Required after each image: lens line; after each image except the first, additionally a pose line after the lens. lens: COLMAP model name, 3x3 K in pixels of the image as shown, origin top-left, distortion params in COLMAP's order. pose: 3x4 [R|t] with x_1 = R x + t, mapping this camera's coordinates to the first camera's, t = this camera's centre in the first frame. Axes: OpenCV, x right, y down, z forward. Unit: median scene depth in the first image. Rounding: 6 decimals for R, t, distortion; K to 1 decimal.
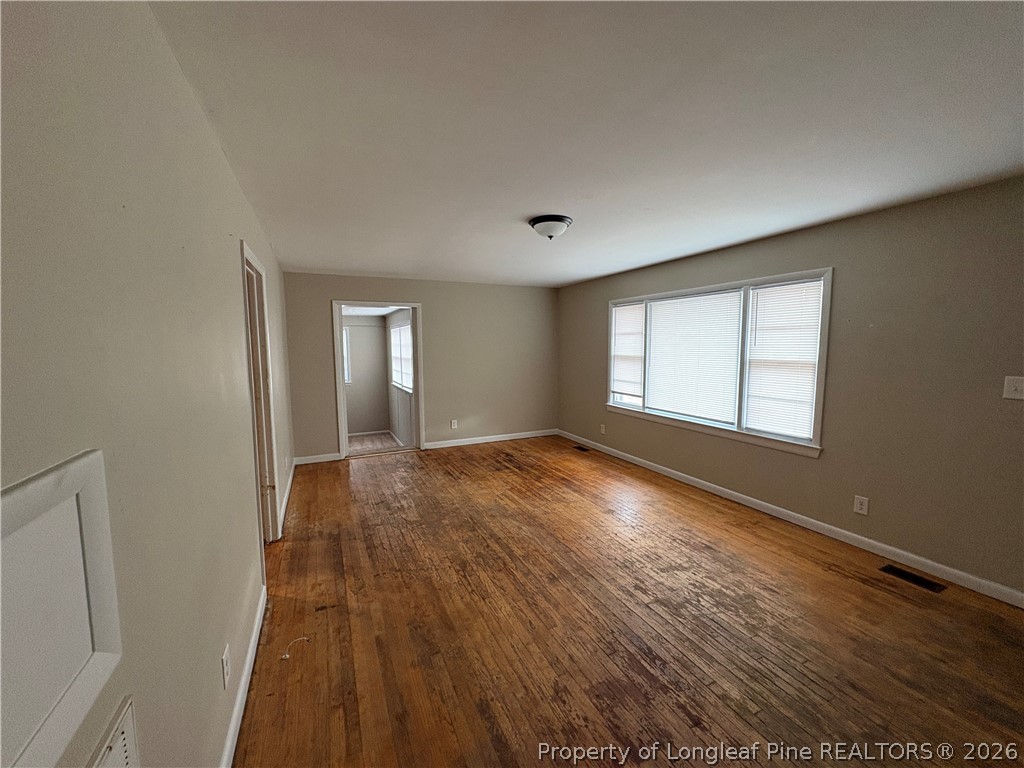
lens RADIAL K [[407.6, 0, 516.0], [0, 407.6, 381.4], [0, 0, 1]] dist [-0.001271, 0.000238]
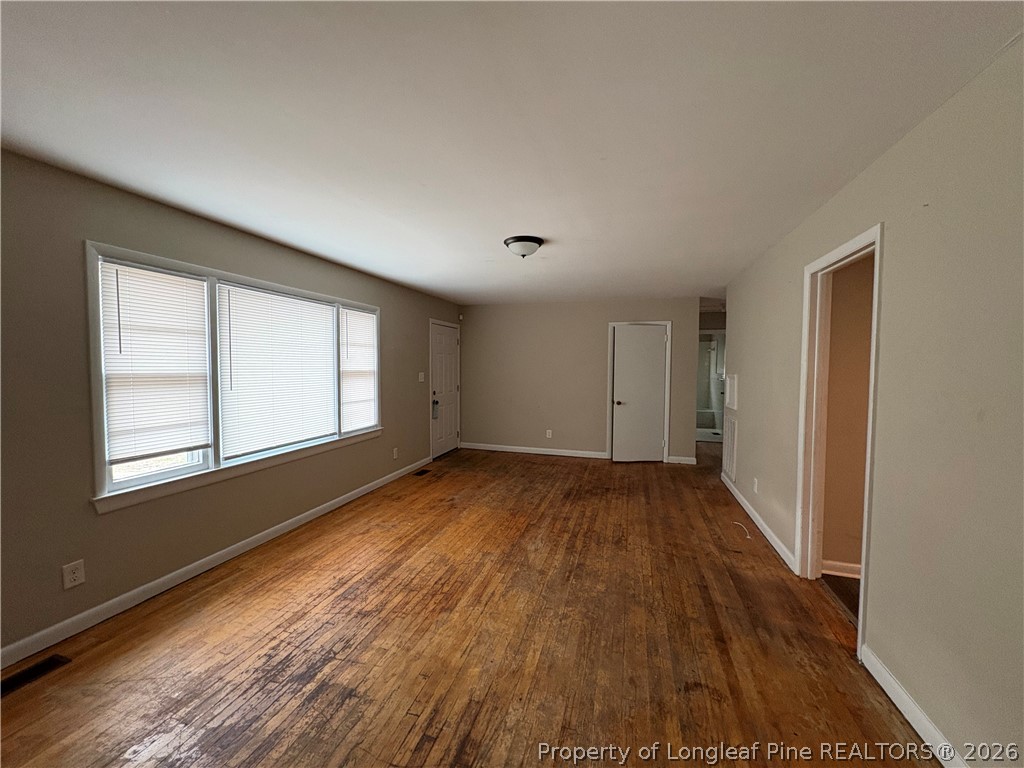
lens RADIAL K [[407.6, 0, 507.9], [0, 407.6, 381.2], [0, 0, 1]] dist [-0.001271, 0.000238]
pose [[-0.736350, -0.024930, 0.676142, -0.482607], [0.060215, 0.992941, 0.102186, -0.106400], [-0.673916, 0.115958, -0.729651, 1.435302]]
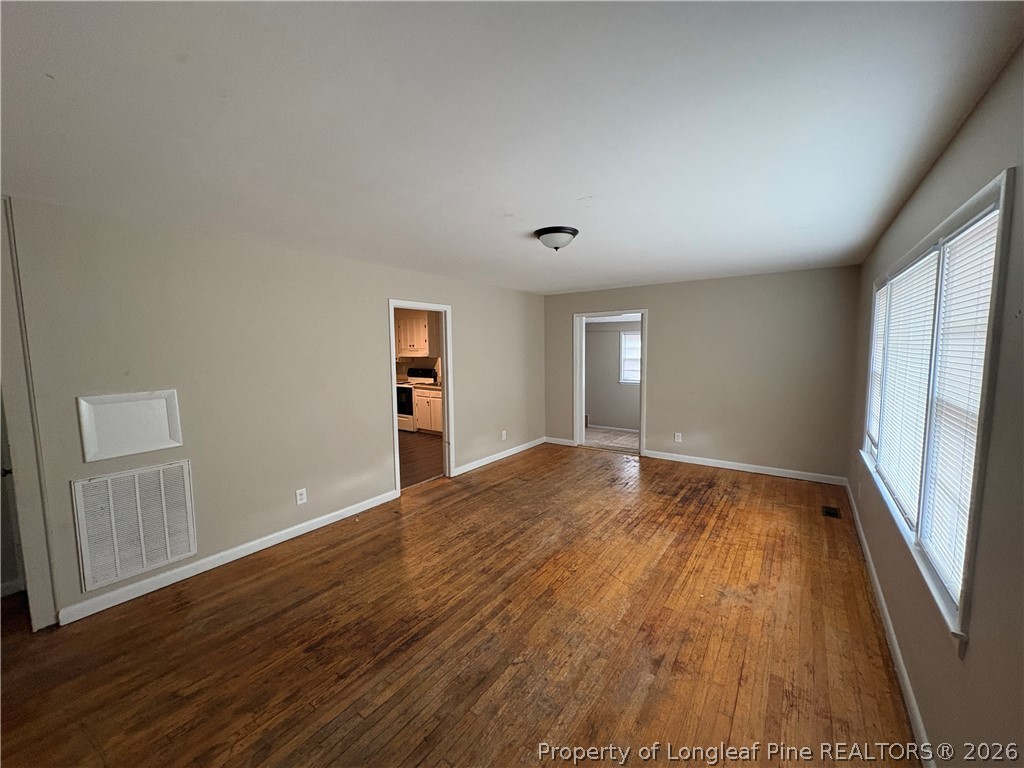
lens RADIAL K [[407.6, 0, 511.2], [0, 407.6, 387.8], [0, 0, 1]] dist [-0.001271, 0.000238]
pose [[0.483740, 0.089931, -0.870579, 0.700360], [-0.070819, 0.995467, 0.063481, -0.057930], [0.872342, 0.030945, 0.487916, 0.341936]]
